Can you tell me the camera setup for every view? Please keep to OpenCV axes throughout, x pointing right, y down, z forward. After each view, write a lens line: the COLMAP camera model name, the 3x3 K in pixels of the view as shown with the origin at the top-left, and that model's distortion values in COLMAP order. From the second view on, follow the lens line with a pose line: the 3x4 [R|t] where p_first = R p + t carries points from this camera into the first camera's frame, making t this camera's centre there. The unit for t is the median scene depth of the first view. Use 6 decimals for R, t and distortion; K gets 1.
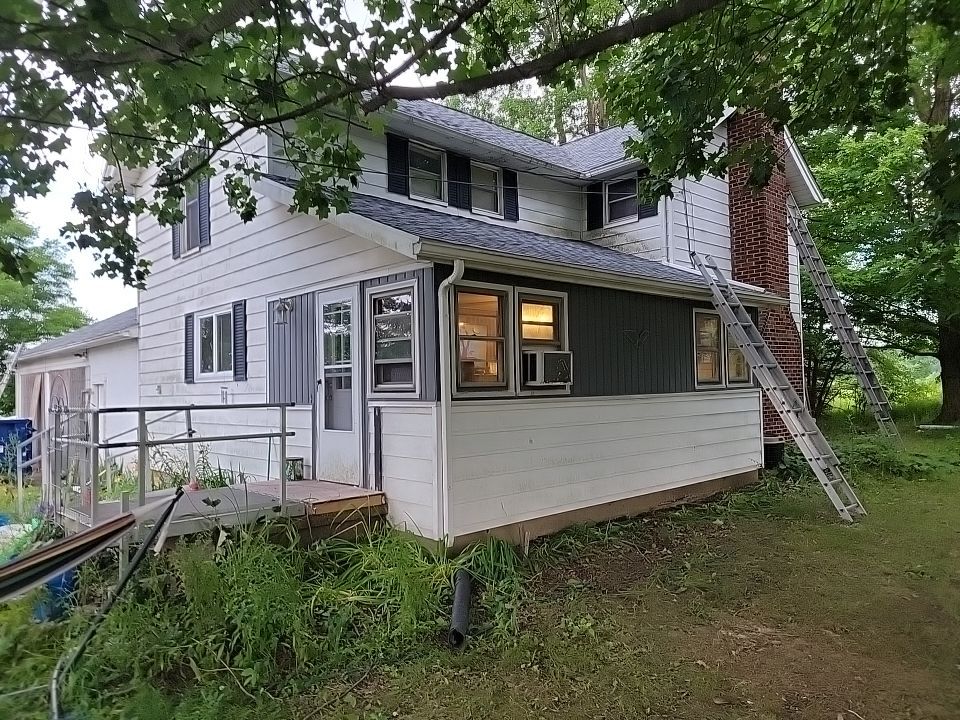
lens RADIAL K [[682.8, 0, 465.9], [0, 682.8, 360.0], [0, 0, 1]] dist [0.047038, -0.001525]
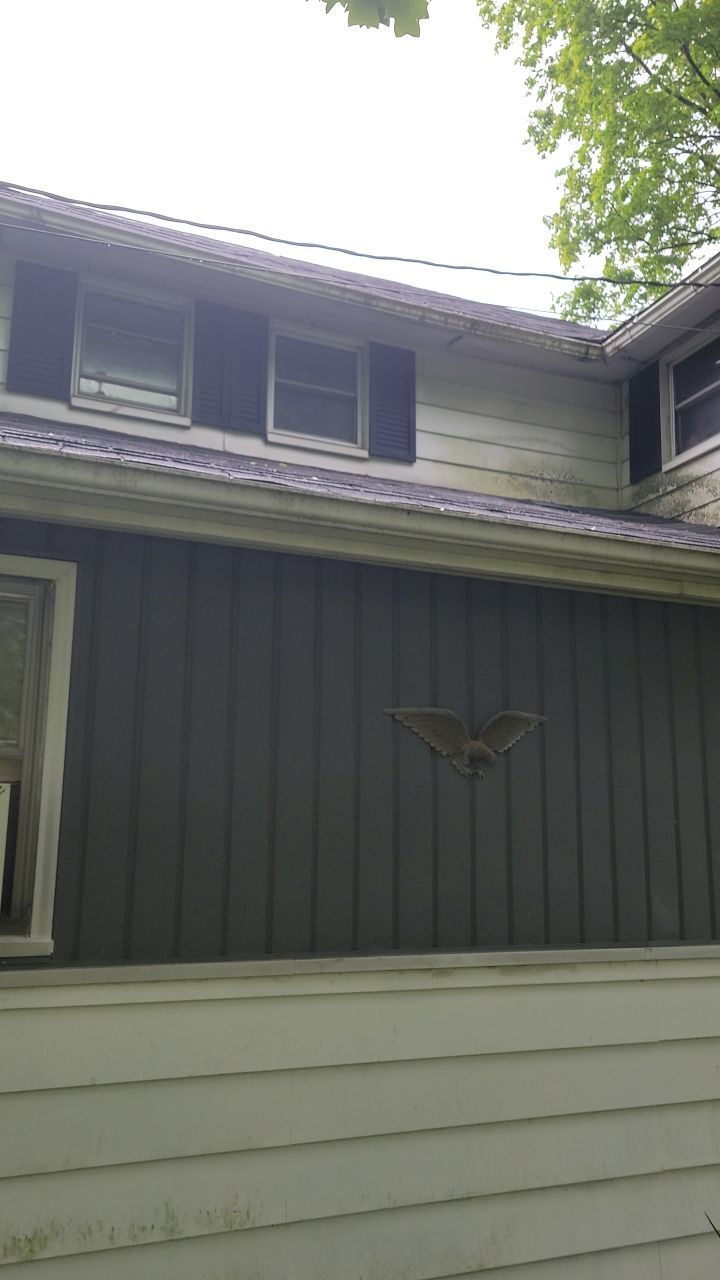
lens RADIAL K [[1013.2, 0, 360.0], [0, 1013.2, 640.0], [0, 0, 1]] dist [0.064204, -0.003064]
pose [[0.936406, -0.028955, -0.349721, 0.383661], [-0.022121, 0.989738, -0.141174, -0.013287], [0.350219, 0.139932, 0.926156, 0.646768]]
